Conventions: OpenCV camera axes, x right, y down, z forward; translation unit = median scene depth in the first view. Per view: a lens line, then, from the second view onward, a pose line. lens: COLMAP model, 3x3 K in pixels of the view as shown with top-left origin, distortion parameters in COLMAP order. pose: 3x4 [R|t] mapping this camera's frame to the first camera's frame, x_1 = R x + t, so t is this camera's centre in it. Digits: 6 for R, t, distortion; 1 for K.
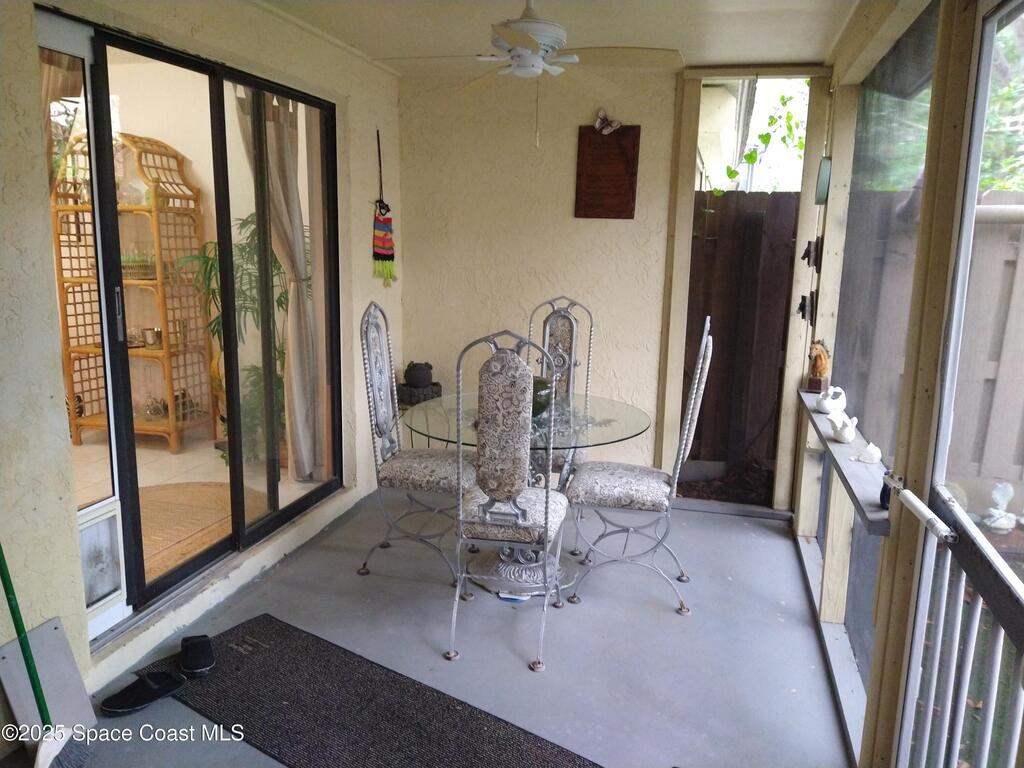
lens RADIAL K [[760.3, 0, 511.0], [0, 760.3, 385.1], [0, 0, 1]] dist [0.063056, -0.050300]
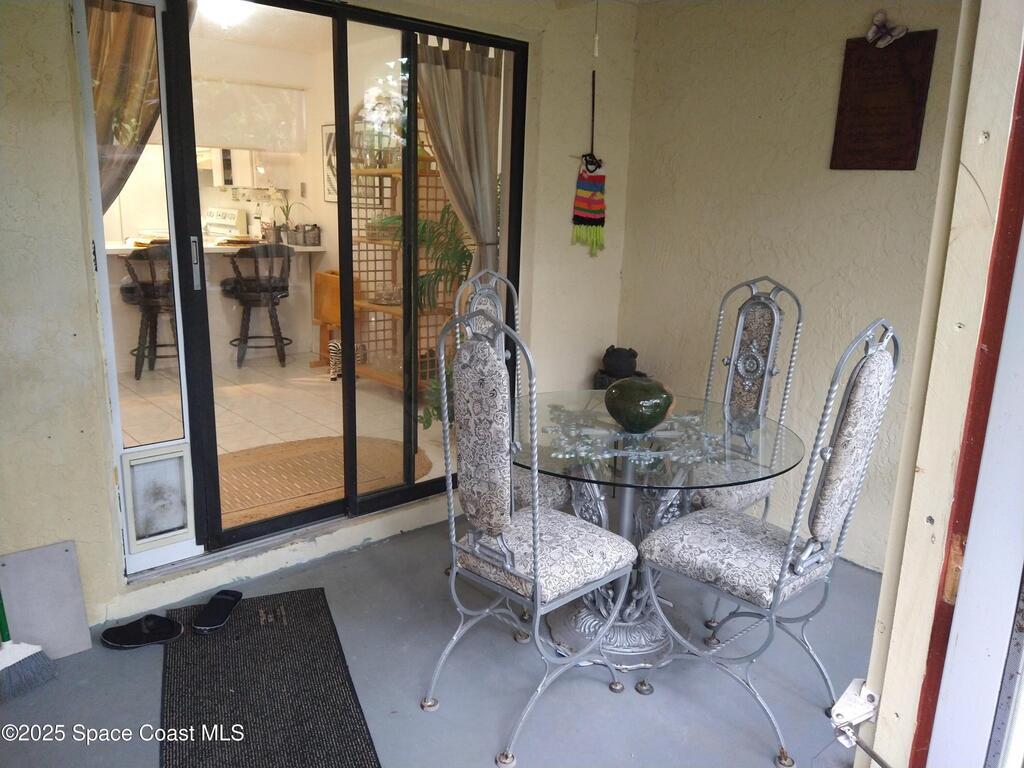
lens RADIAL K [[760.3, 0, 510.8], [0, 760.3, 382.0], [0, 0, 1]] dist [0.063056, -0.050300]
pose [[0.832140, 0.133618, -0.538228, 0.282951], [-0.119730, 0.990937, 0.060894, -0.033681], [0.541486, 0.013769, 0.840597, 0.260650]]
